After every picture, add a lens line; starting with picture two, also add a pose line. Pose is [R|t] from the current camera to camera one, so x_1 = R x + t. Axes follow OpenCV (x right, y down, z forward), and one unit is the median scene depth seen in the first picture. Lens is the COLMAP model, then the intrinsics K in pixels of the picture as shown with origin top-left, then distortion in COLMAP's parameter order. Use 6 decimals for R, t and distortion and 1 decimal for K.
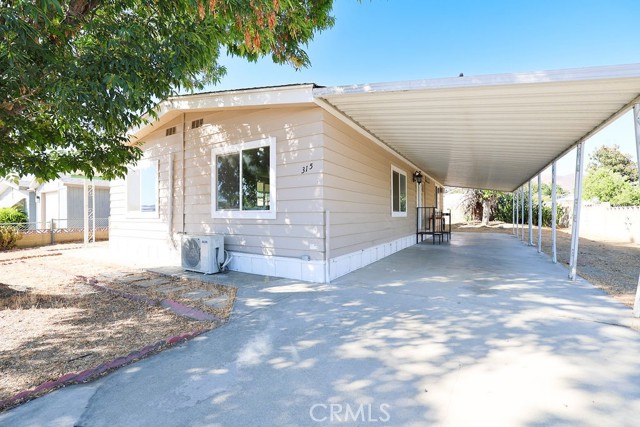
lens RADIAL K [[286.7, 0, 320.0], [0, 286.7, 213.5], [0, 0, 1]] dist [0.000164, 0.082983]
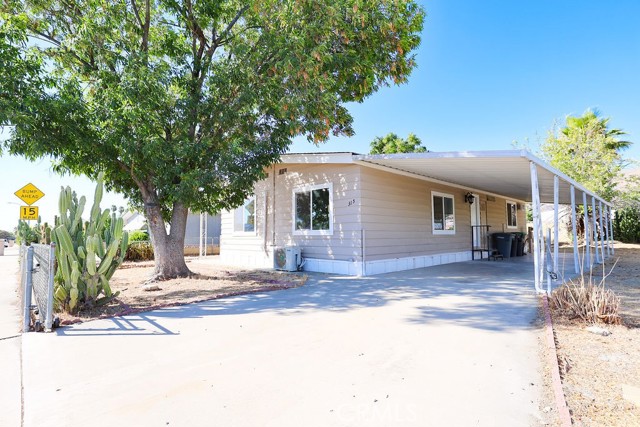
lens RADIAL K [[325.1, 0, 320.0], [0, 325.1, 213.5], [0, 0, 1]] dist [0.000355, -0.000047]
pose [[0.965885, -0.021306, -0.258093, 0.189737], [0.005399, 0.998050, -0.062185, 0.009053], [0.258915, 0.058670, 0.964117, -0.574822]]
